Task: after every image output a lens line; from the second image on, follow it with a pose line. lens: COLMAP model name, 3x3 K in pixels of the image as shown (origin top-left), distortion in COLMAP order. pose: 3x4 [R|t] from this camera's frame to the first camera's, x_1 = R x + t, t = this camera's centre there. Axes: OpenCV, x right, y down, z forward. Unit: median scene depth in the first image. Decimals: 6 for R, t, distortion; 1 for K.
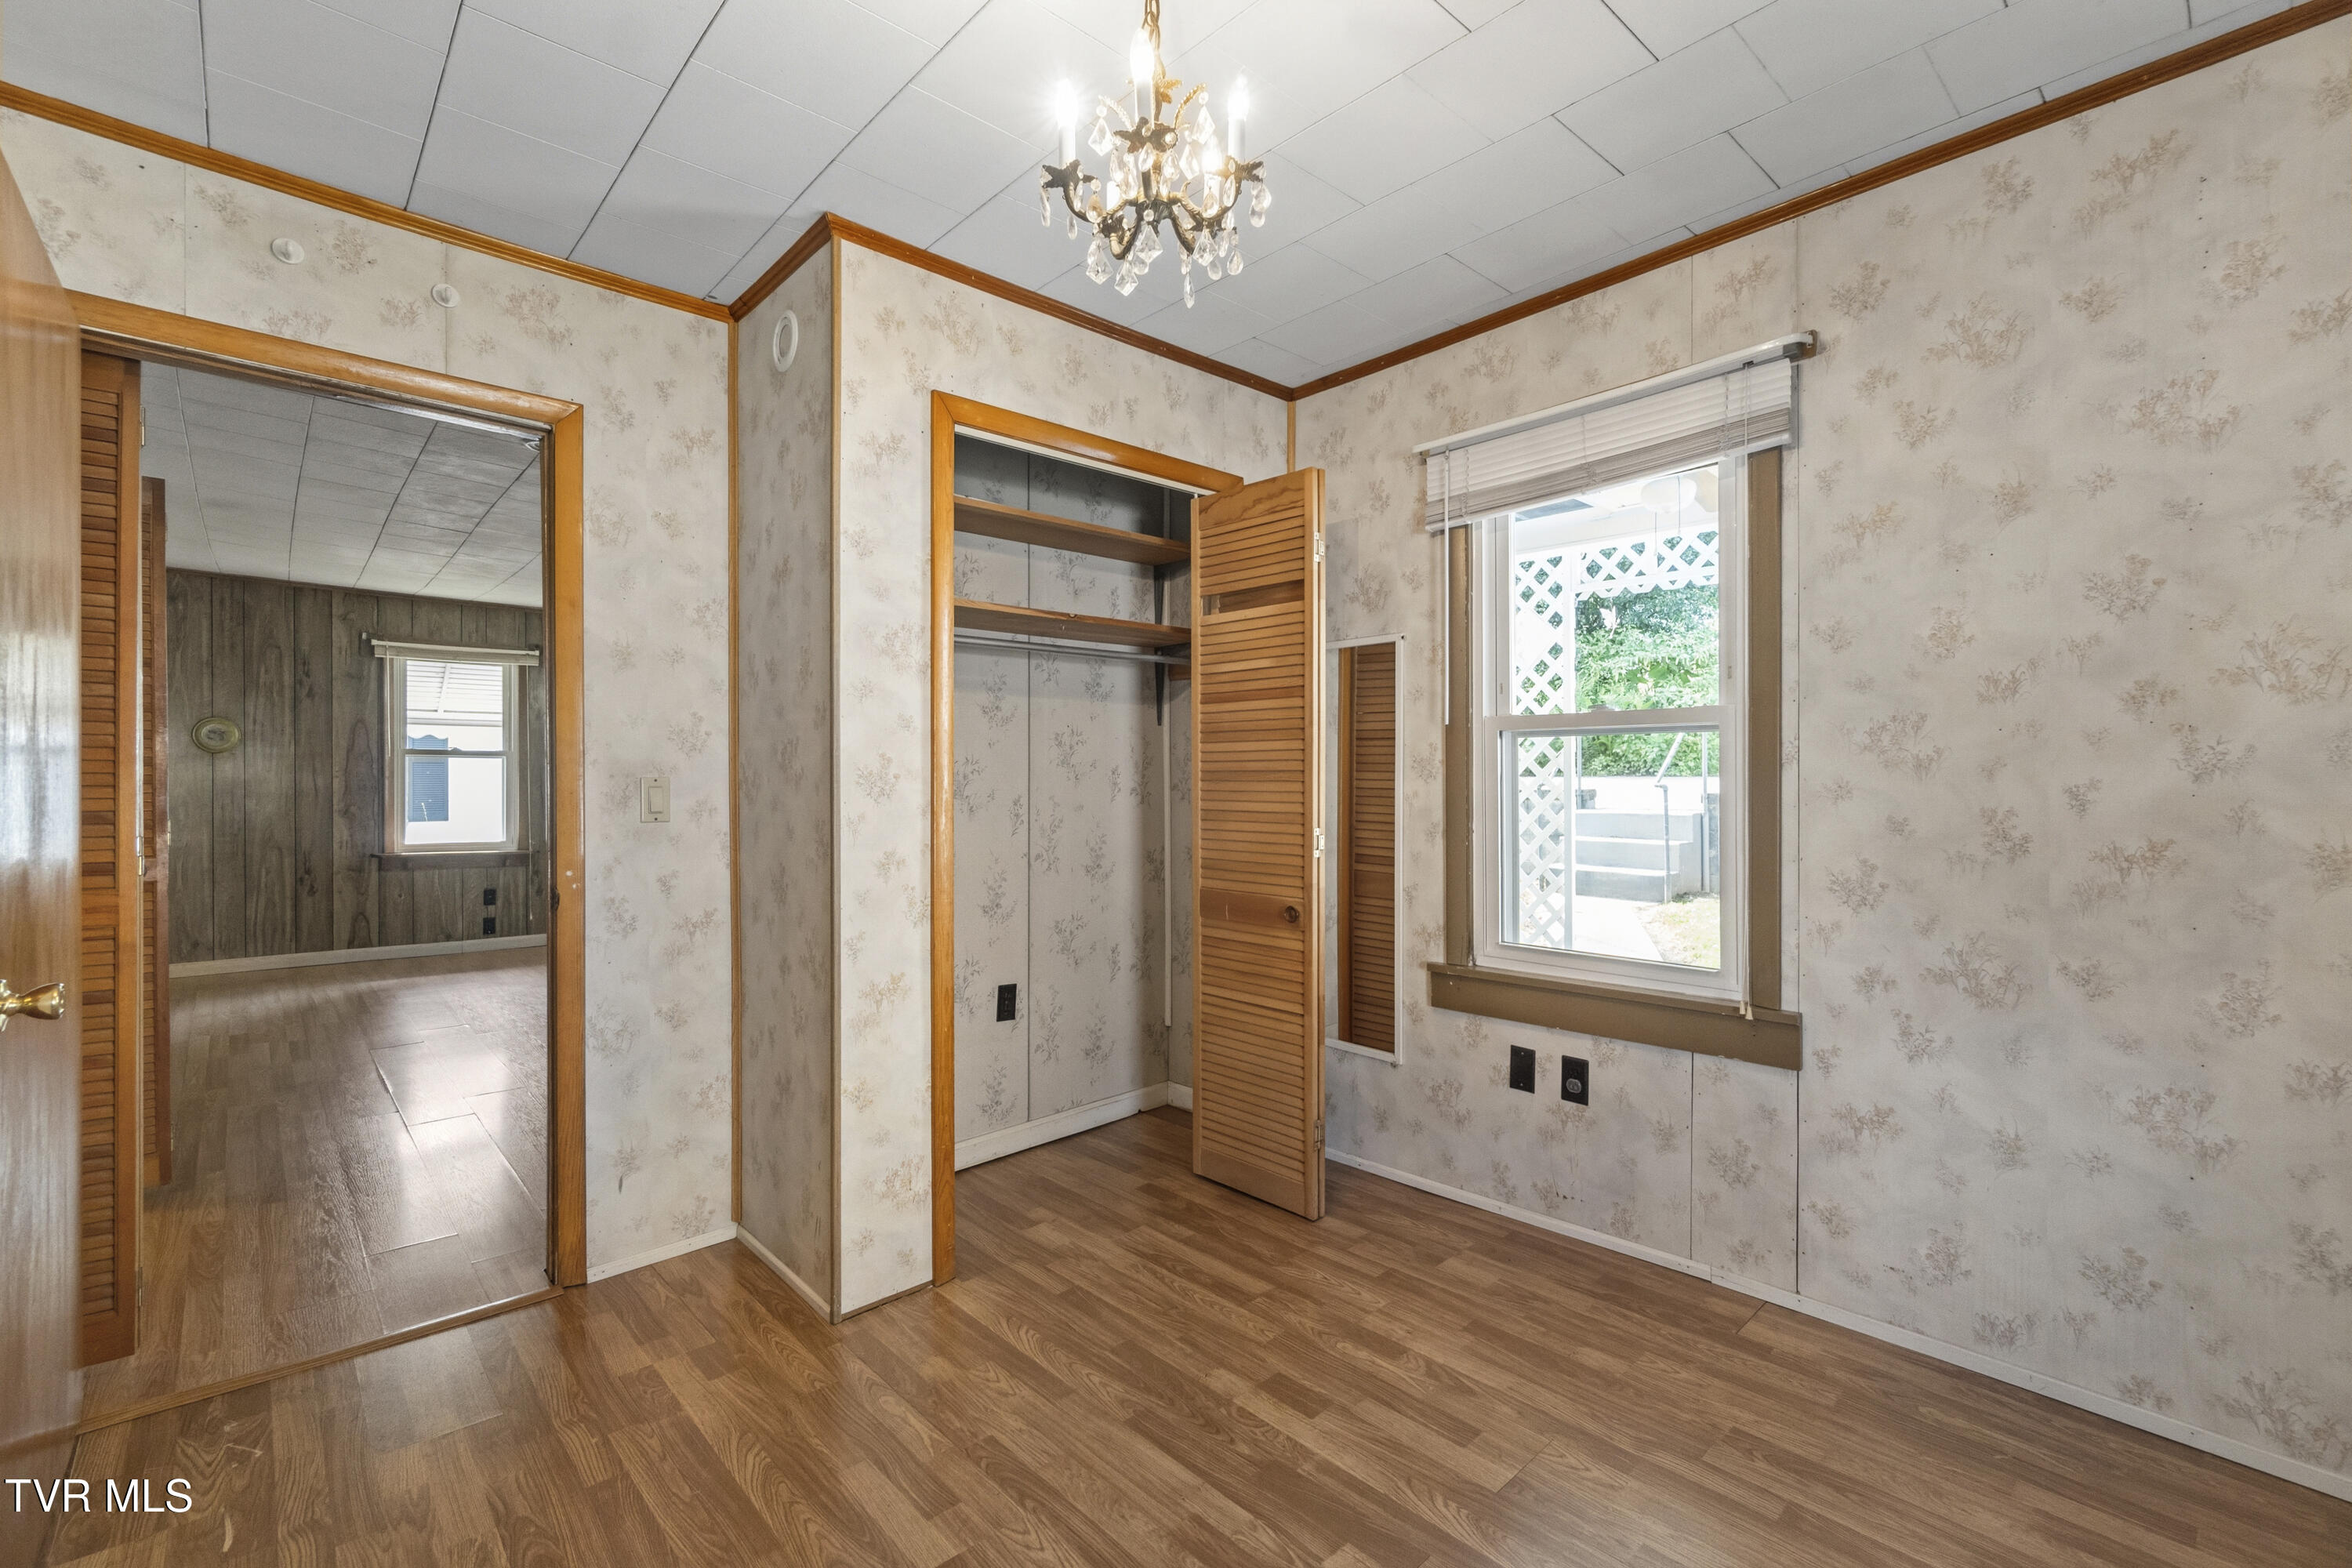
lens RADIAL K [[1030.9, 0, 1165.9], [0, 1030.9, 772.0], [0, 0, 1]] dist [0.000738, 0.000921]
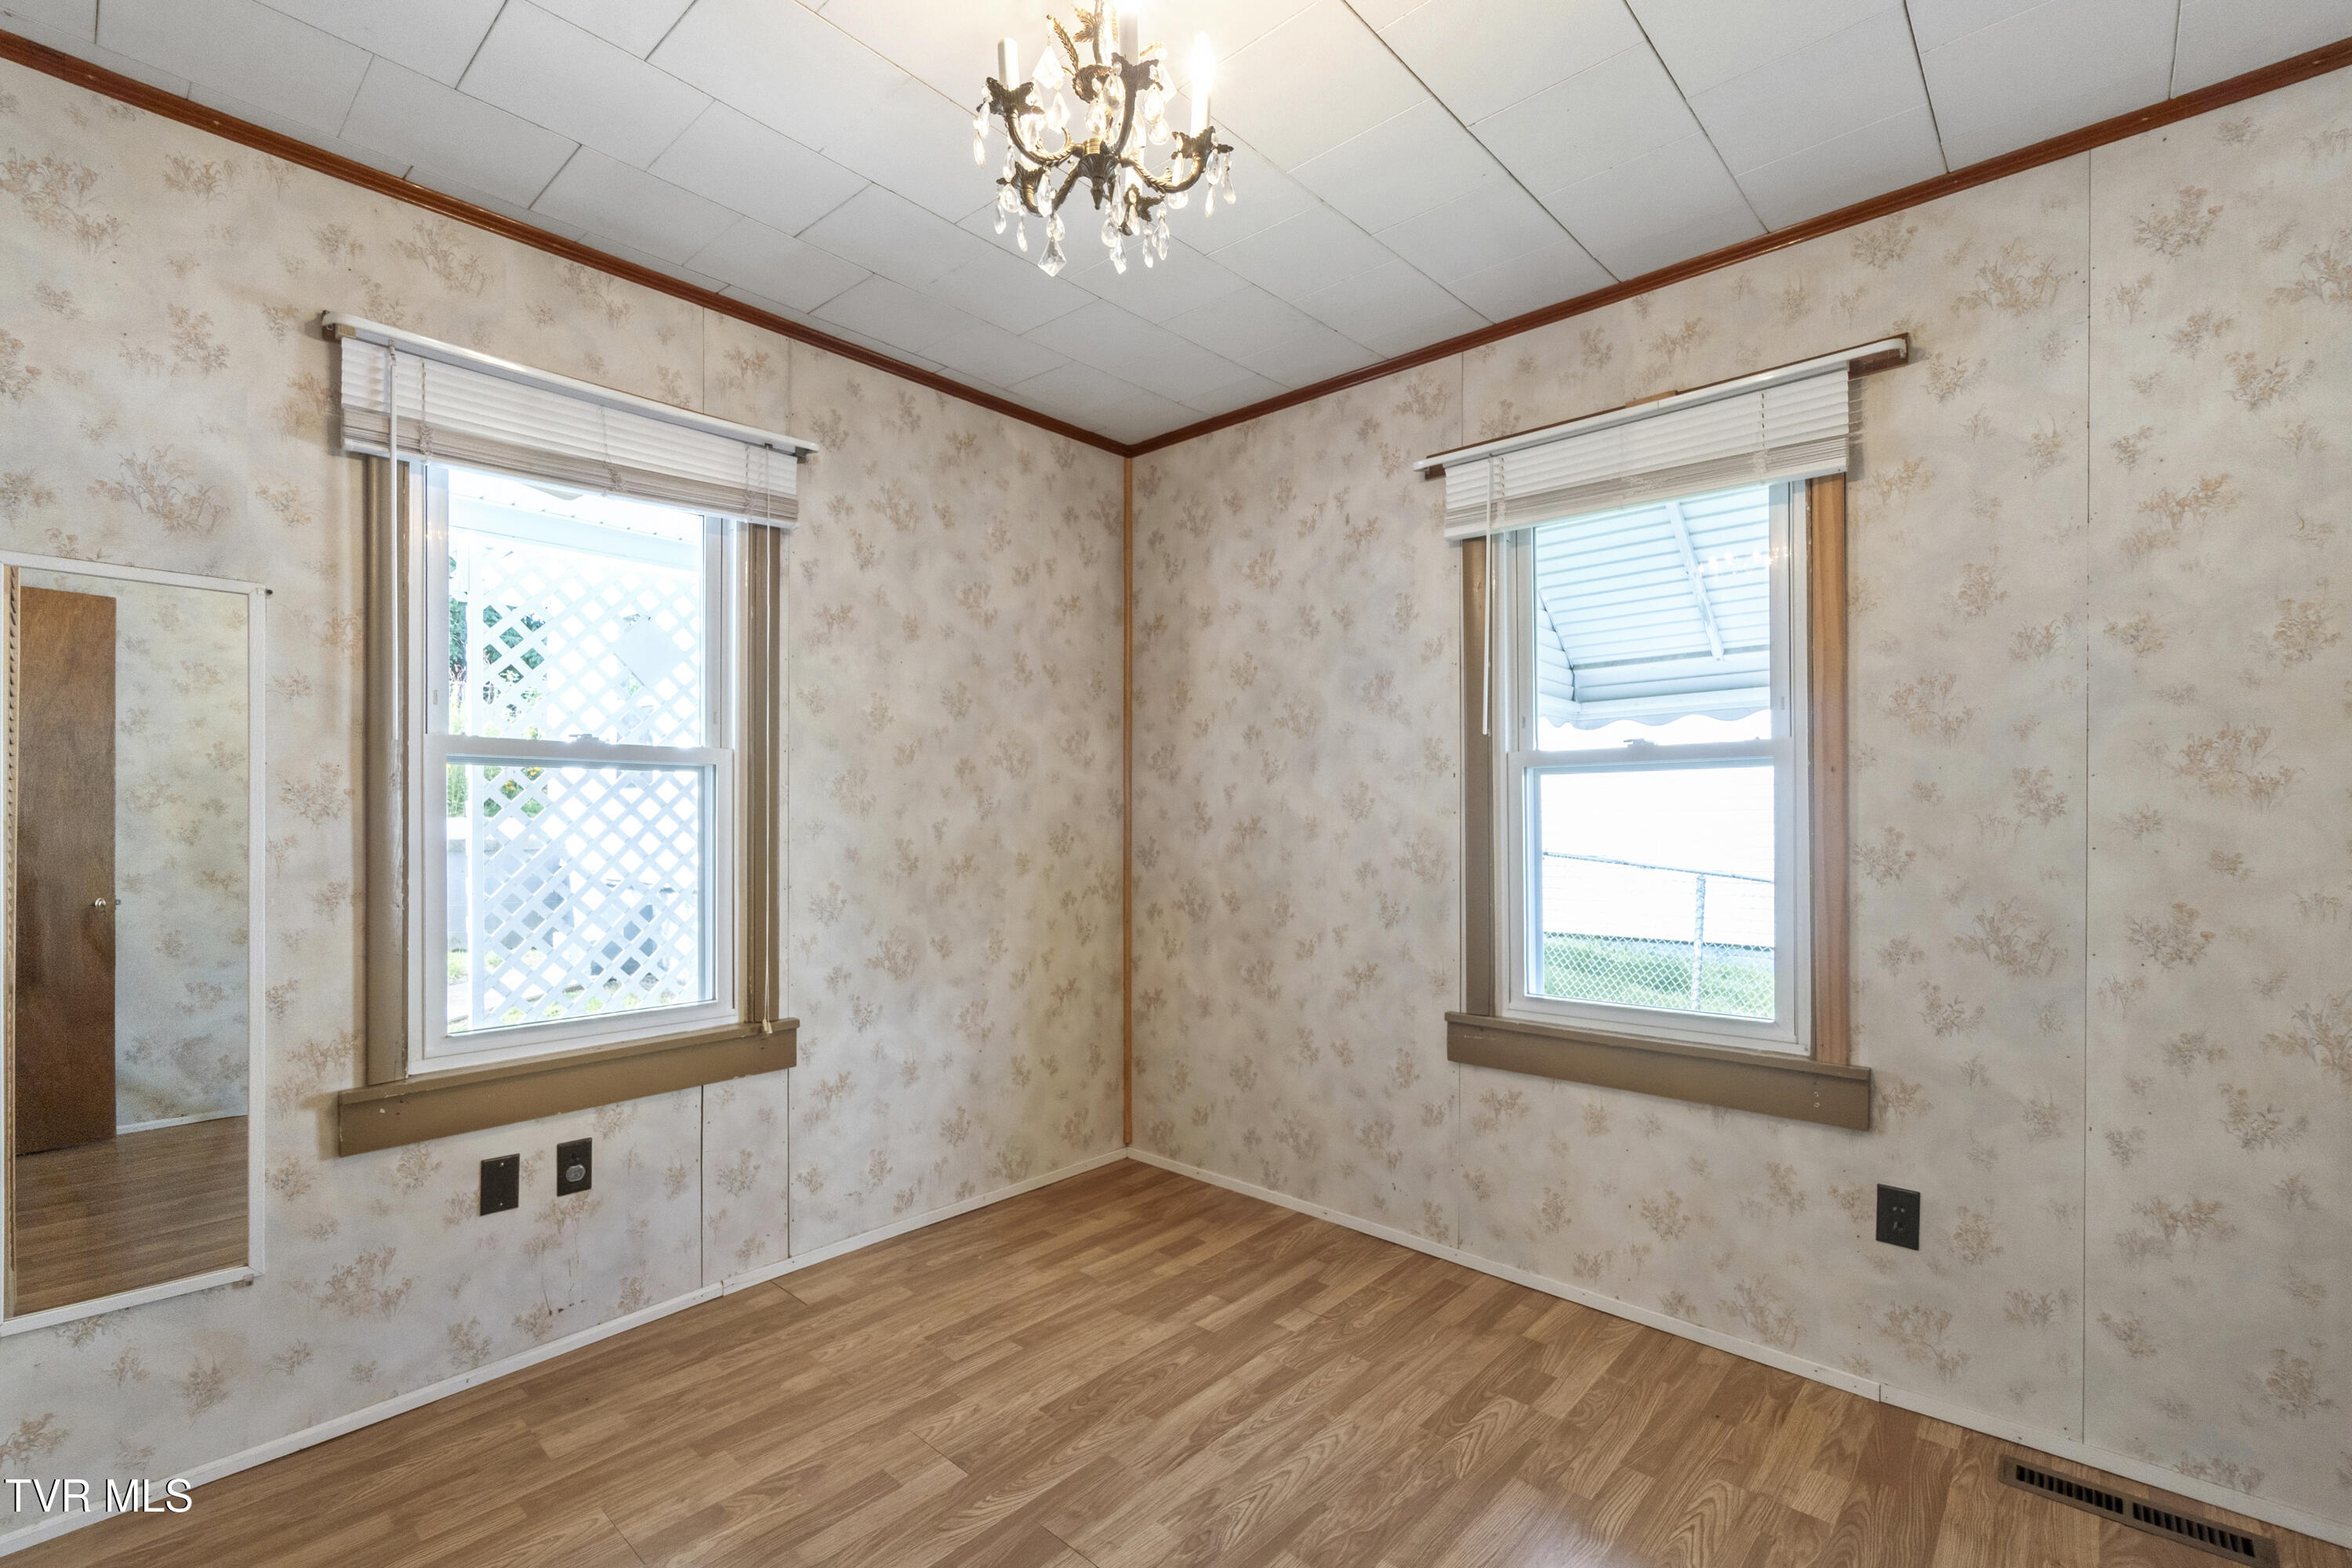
lens RADIAL K [[1026.6, 0, 1180.4], [0, 1026.6, 816.1], [0, 0, 1]] dist [-0.004694, 0.000472]
pose [[-0.101987, 0.003405, 0.994780, -0.589920], [-0.006652, 0.999969, -0.004105, 0.006058], [-0.994763, -0.007036, -0.101962, 0.676975]]
